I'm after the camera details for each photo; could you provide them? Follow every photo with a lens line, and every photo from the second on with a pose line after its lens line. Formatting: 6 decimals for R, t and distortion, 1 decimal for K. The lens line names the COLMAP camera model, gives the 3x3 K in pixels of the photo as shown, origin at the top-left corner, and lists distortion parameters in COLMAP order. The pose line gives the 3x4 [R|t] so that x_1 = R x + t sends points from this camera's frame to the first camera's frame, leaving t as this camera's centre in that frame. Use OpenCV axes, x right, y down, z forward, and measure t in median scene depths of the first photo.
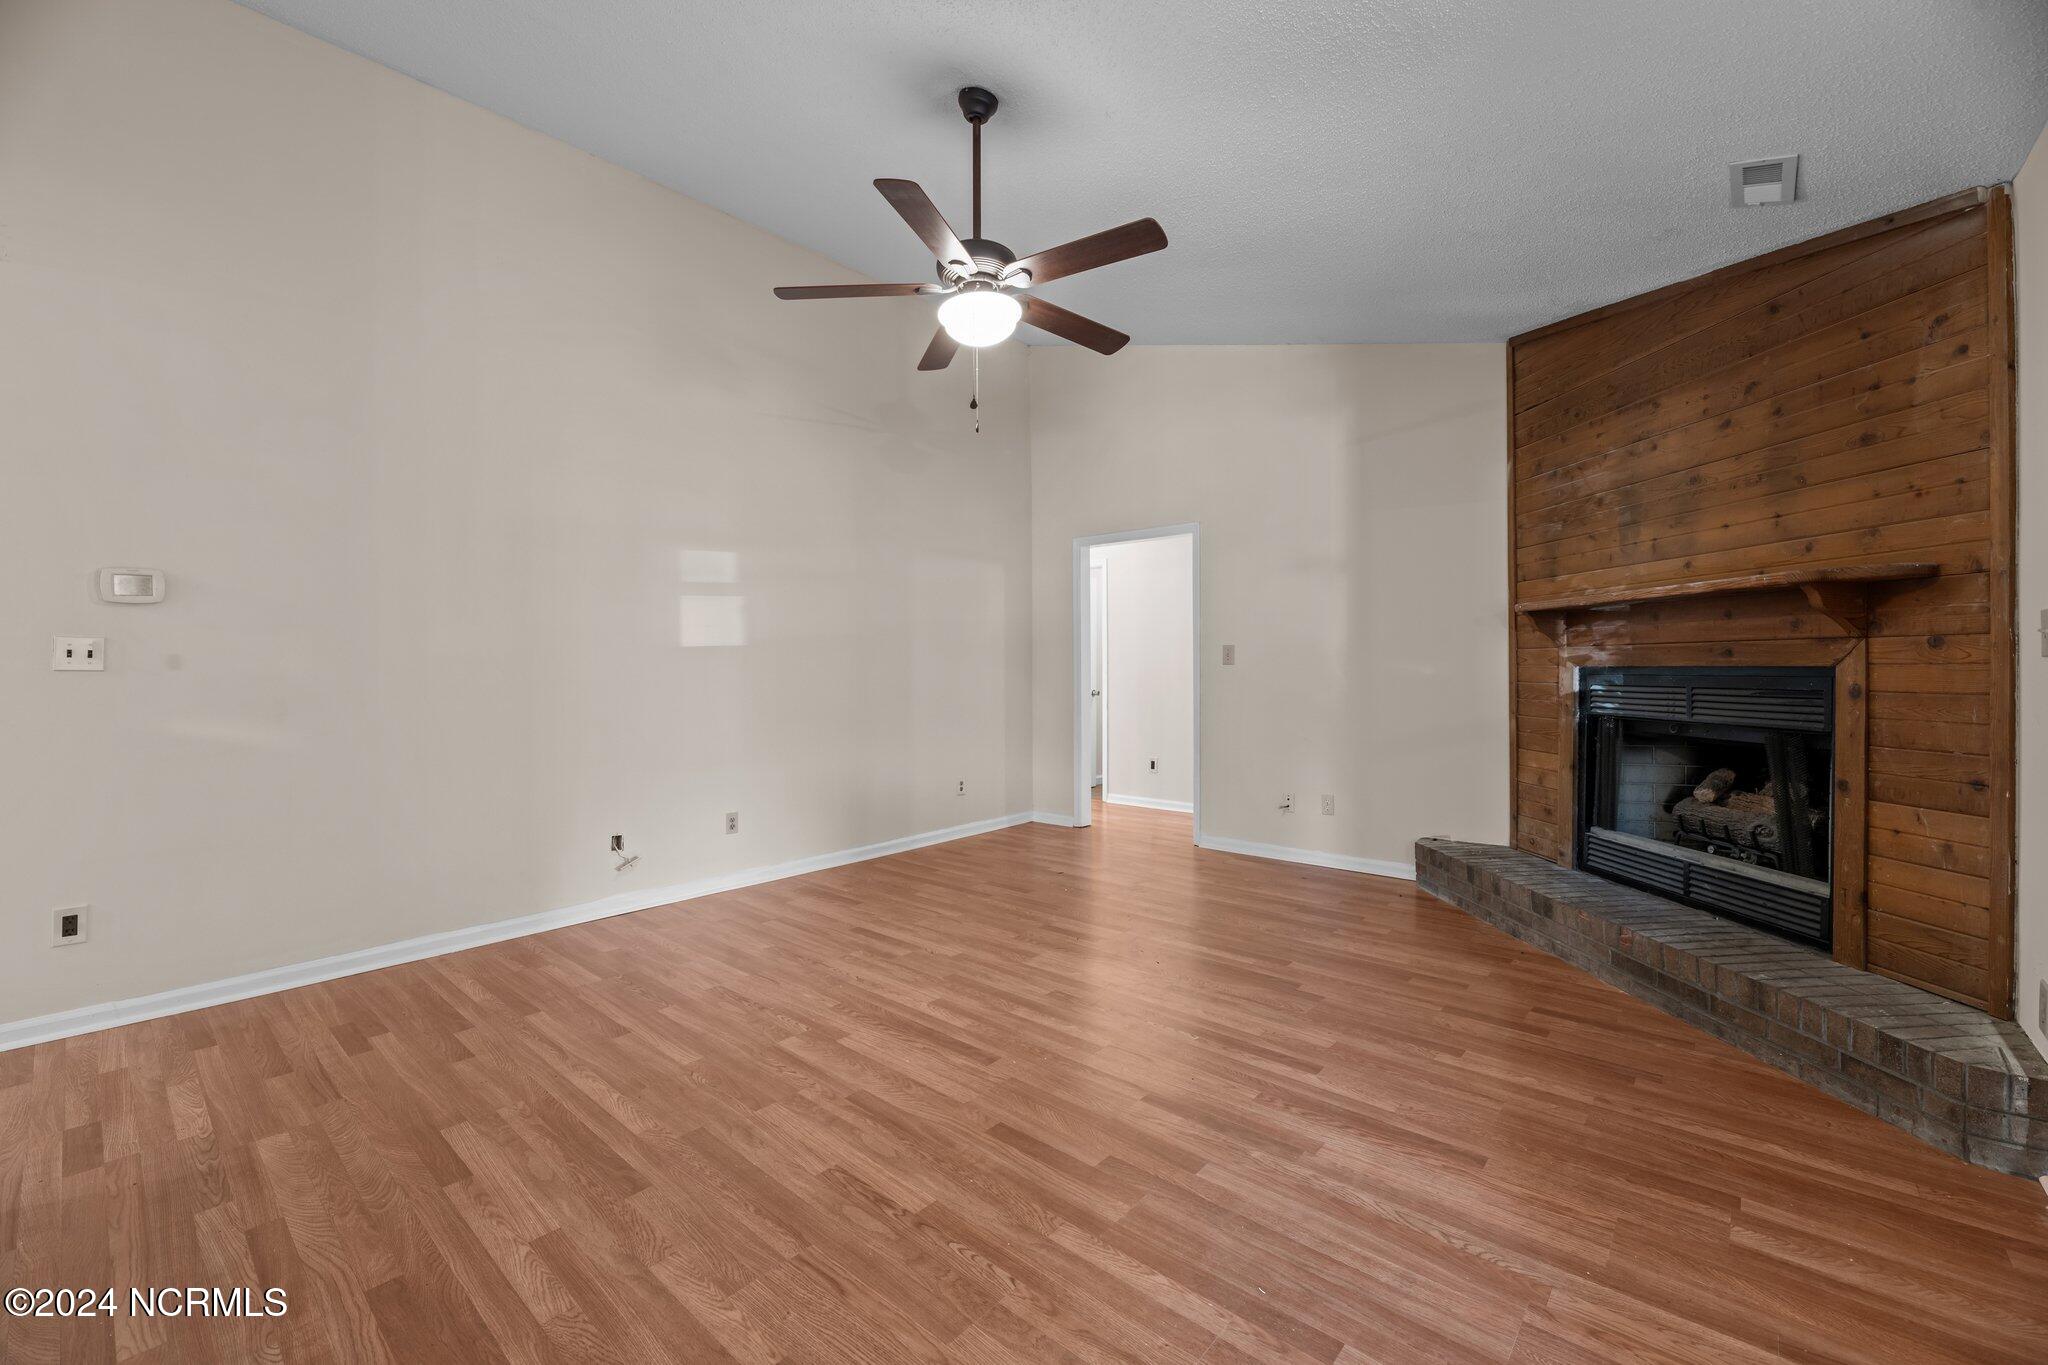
lens RADIAL K [[831.0, 0, 1022.7], [0, 831.0, 675.4], [0, 0, 1]] dist [-0.001284, -0.001821]
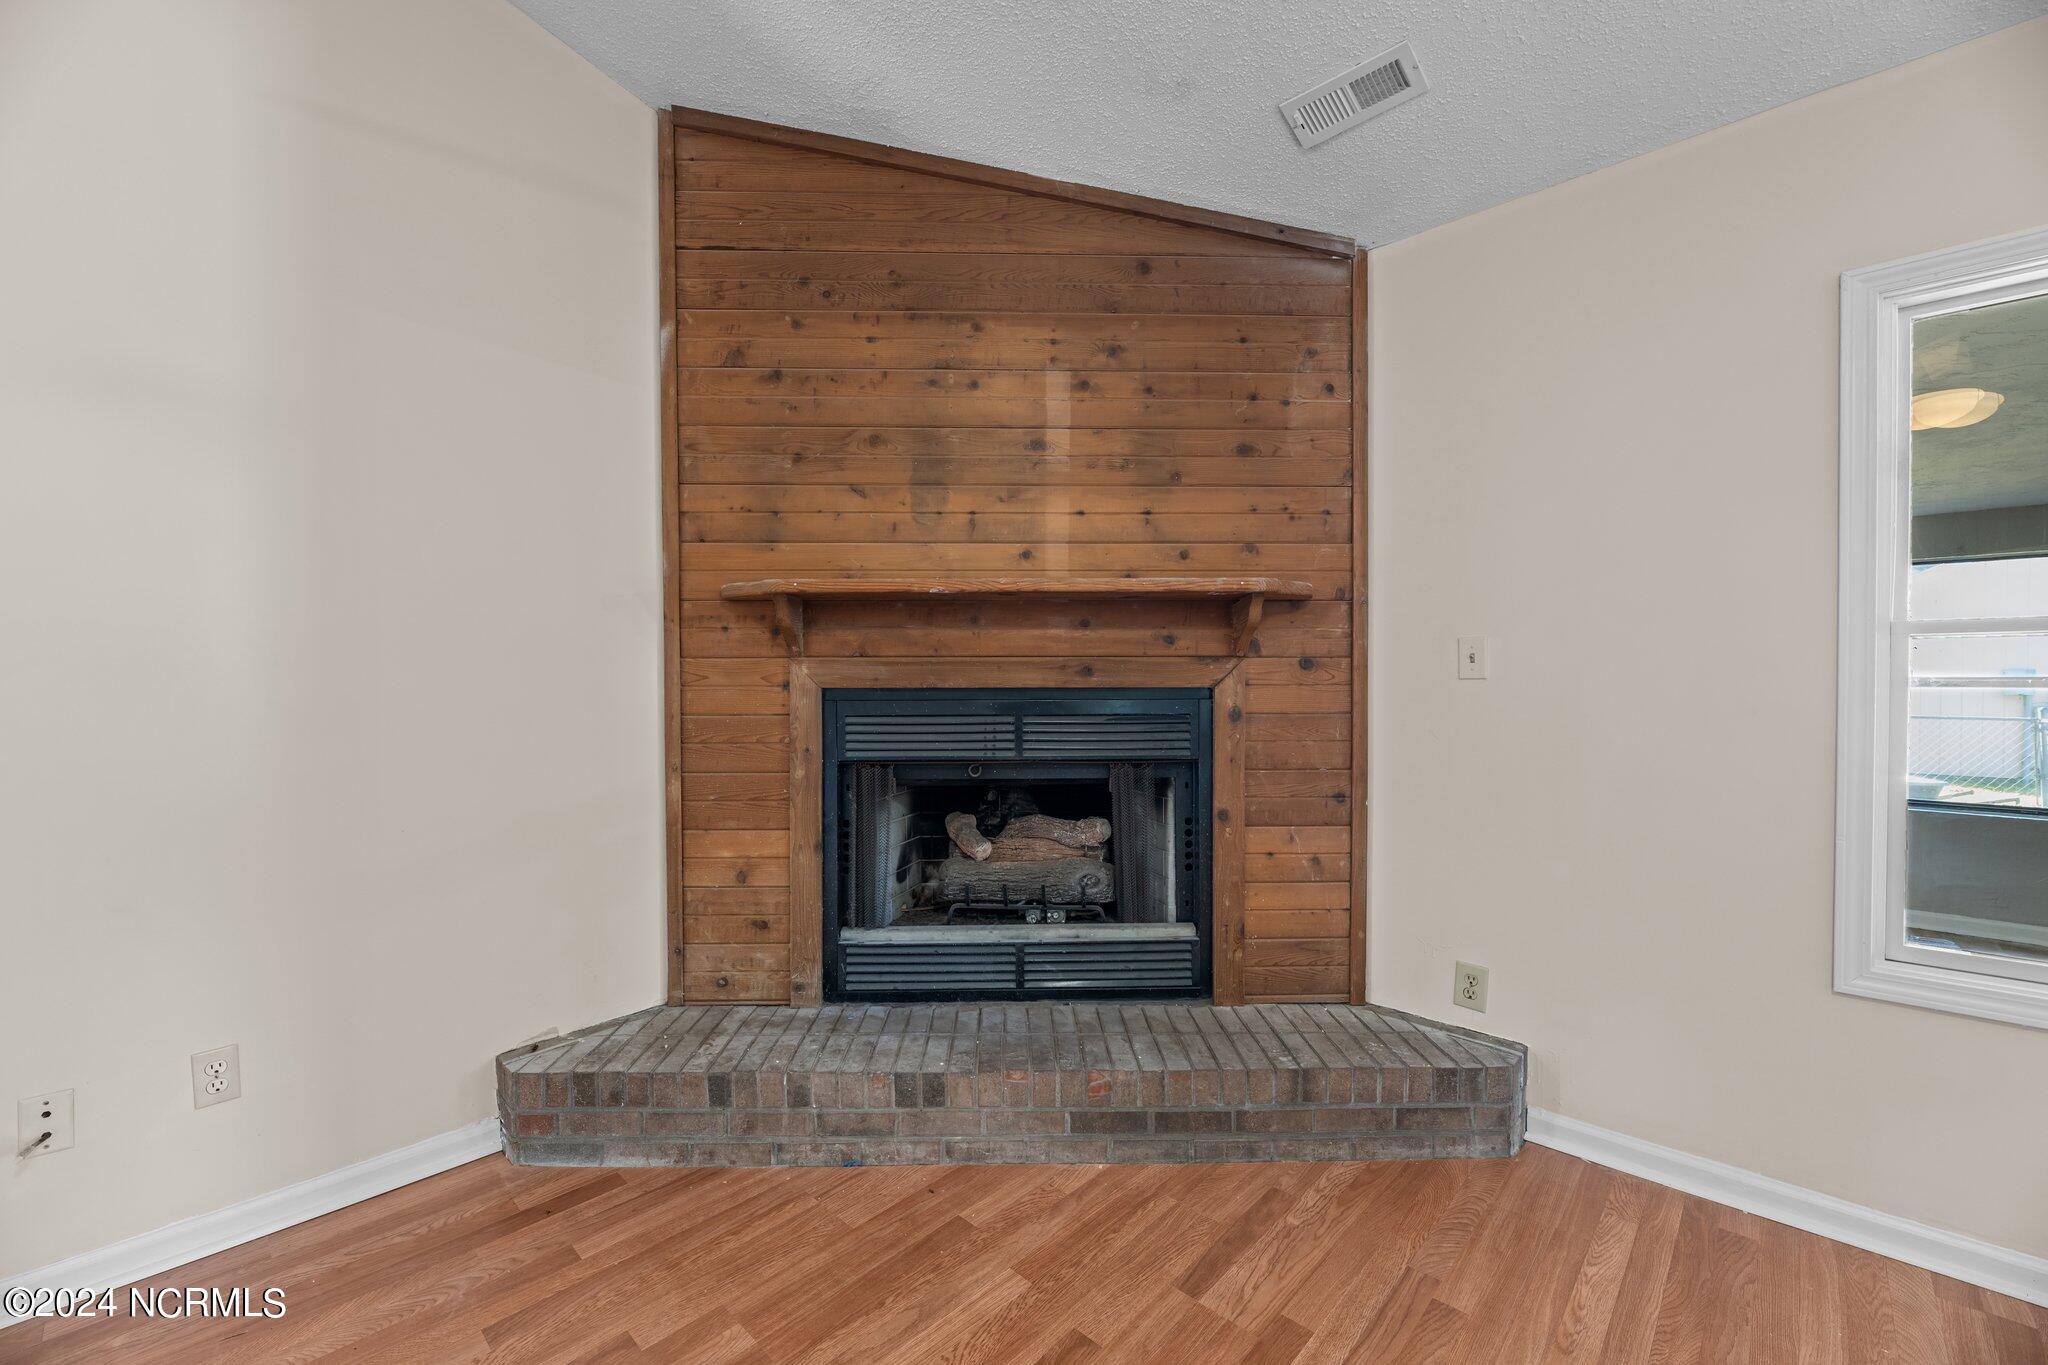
lens RADIAL K [[831.0, 0, 1014.3], [0, 831.0, 688.6], [0, 0, 1]] dist [-0.001284, -0.001821]
pose [[0.042017, -0.010682, 0.999060, 0.041564], [0.012206, 0.999874, 0.010178, -0.019394], [-0.999042, 0.011767, 0.042142, 1.052334]]
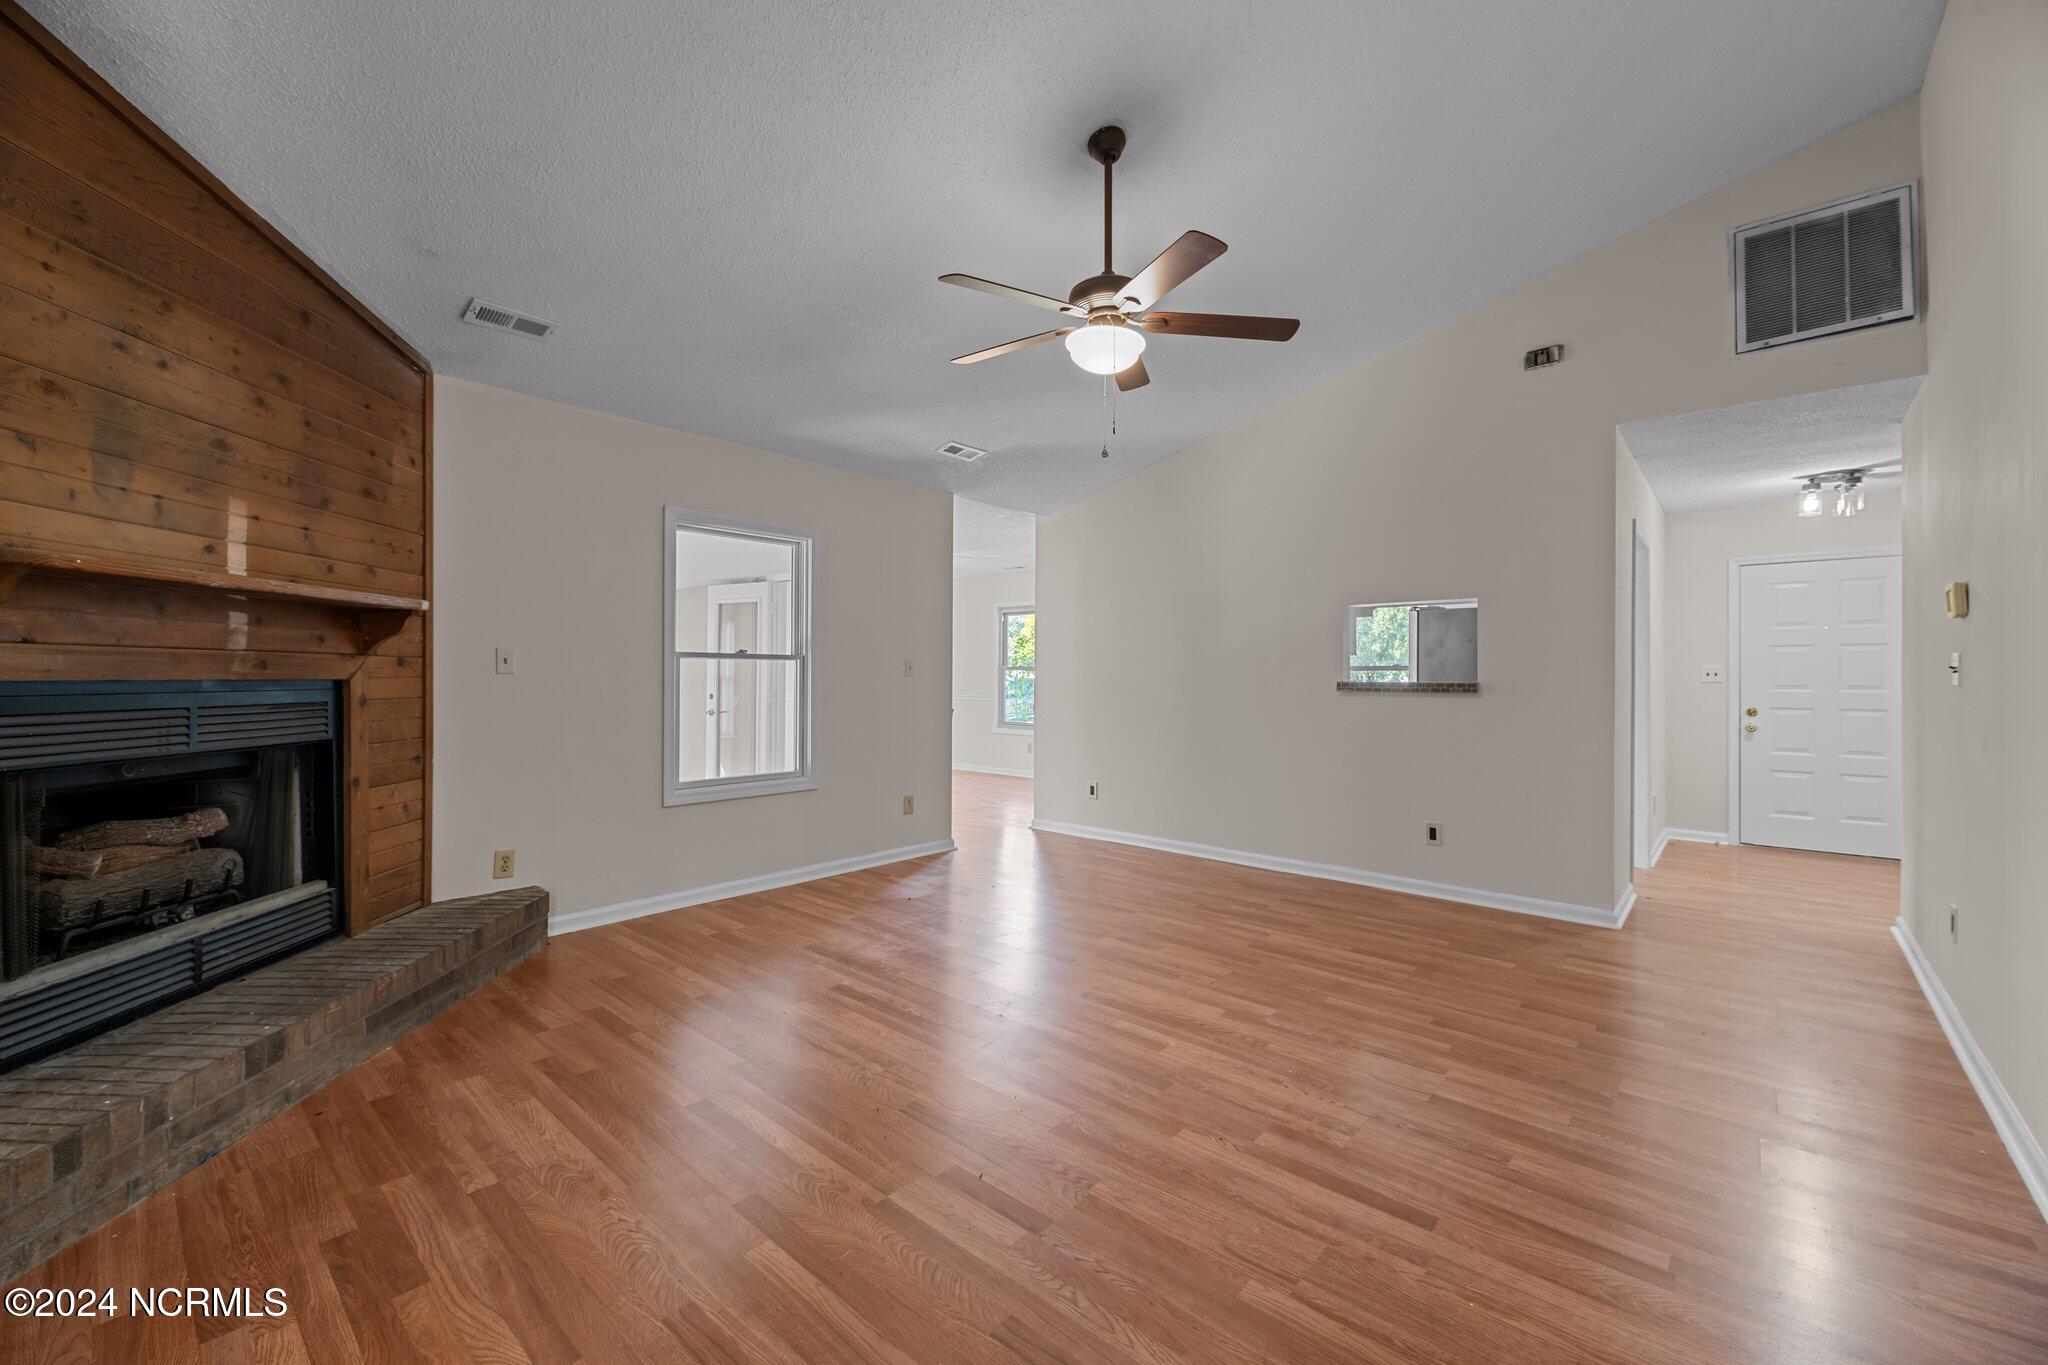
lens RADIAL K [[831.0, 0, 1016.8], [0, 831.0, 681.5], [0, 0, 1]] dist [-0.001284, -0.001821]
pose [[-0.999933, -0.000722, 0.011576, 0.044143], [-0.000531, 0.999863, 0.016543, -0.024416], [-0.011587, 0.016536, -0.999796, 1.895077]]
